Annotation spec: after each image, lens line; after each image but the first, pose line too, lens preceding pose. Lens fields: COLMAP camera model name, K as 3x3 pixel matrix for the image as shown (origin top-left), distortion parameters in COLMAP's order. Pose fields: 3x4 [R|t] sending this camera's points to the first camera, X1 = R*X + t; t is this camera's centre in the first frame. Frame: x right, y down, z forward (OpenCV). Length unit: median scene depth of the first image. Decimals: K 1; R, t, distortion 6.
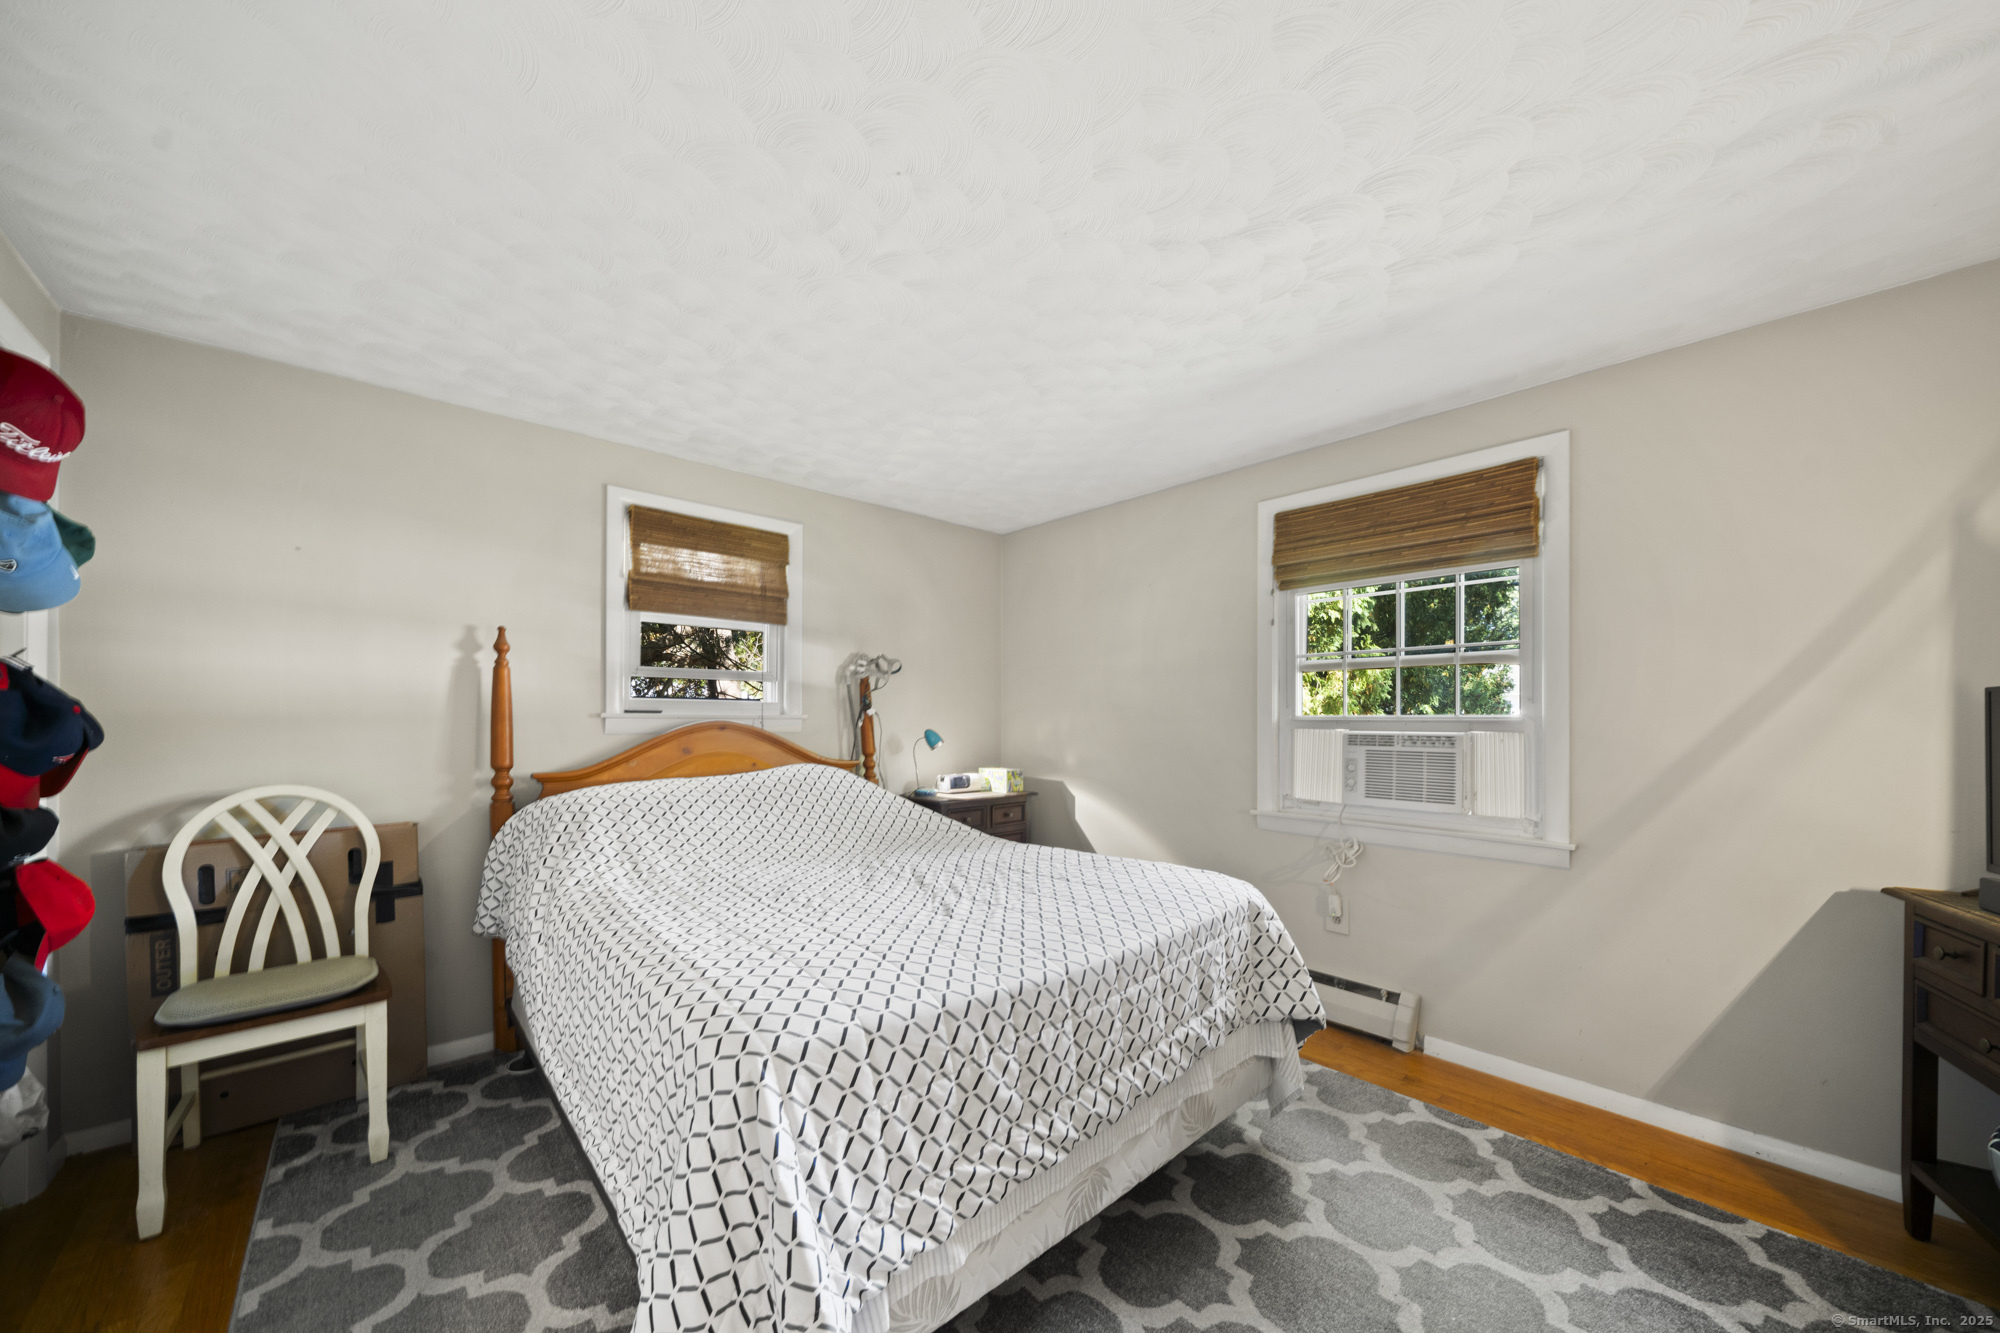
lens RADIAL K [[716.3, 0, 1008.0], [0, 716.3, 725.7], [0, 0, 1]] dist [-0.001179, 0.000005]
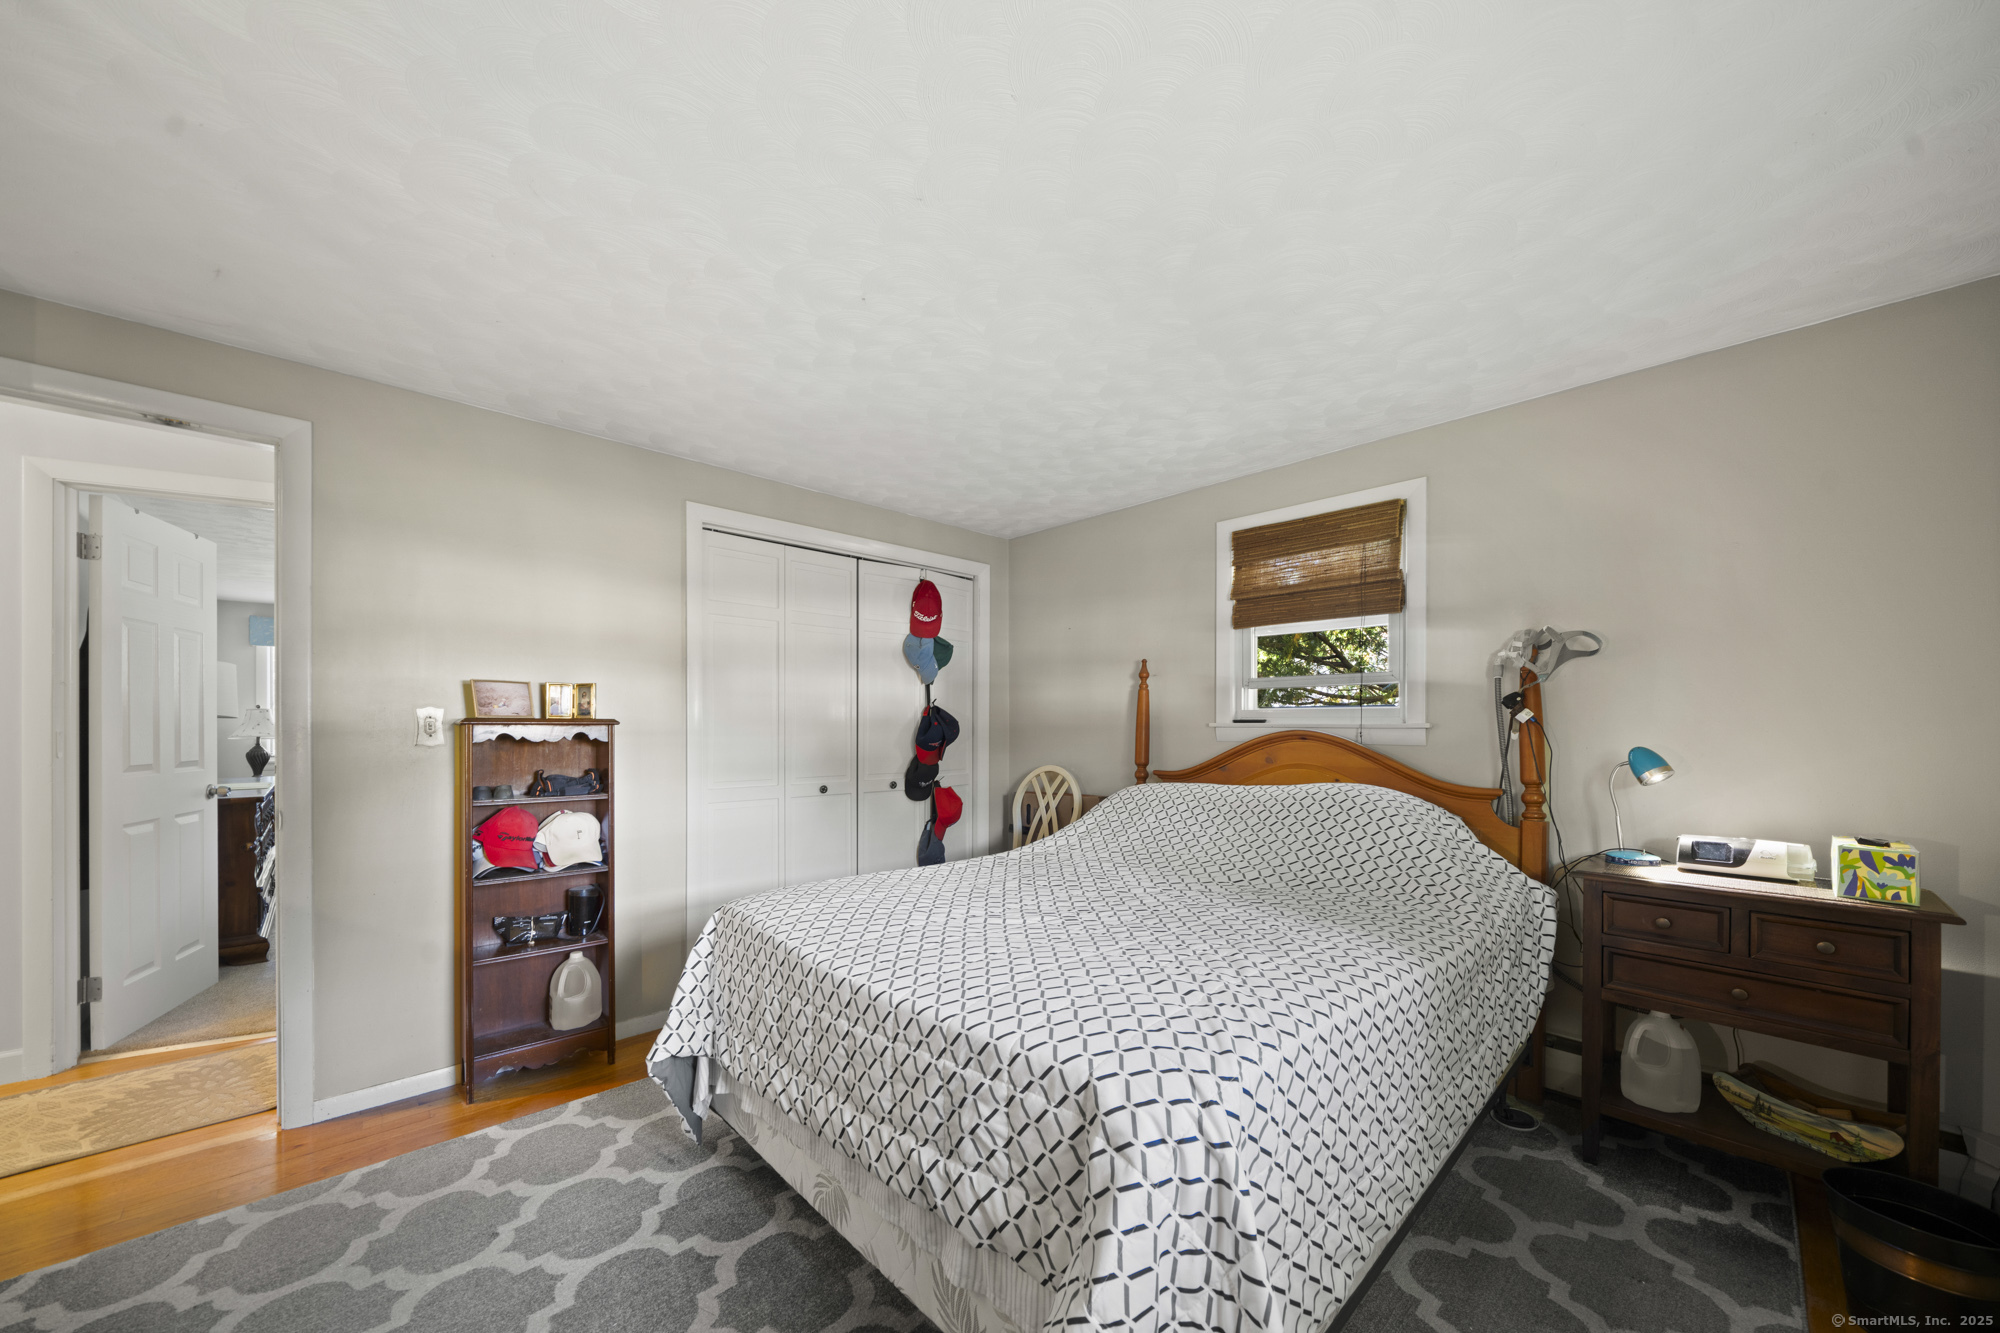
lens RADIAL K [[716.3, 0, 1008.0], [0, 716.3, 725.7], [0, 0, 1]] dist [-0.001179, 0.000005]
pose [[0.034063, 0.006761, -0.999397, 0.520863], [0.000675, 0.999977, 0.006787, -0.019474], [0.999419, -0.000905, 0.034058, 0.577703]]
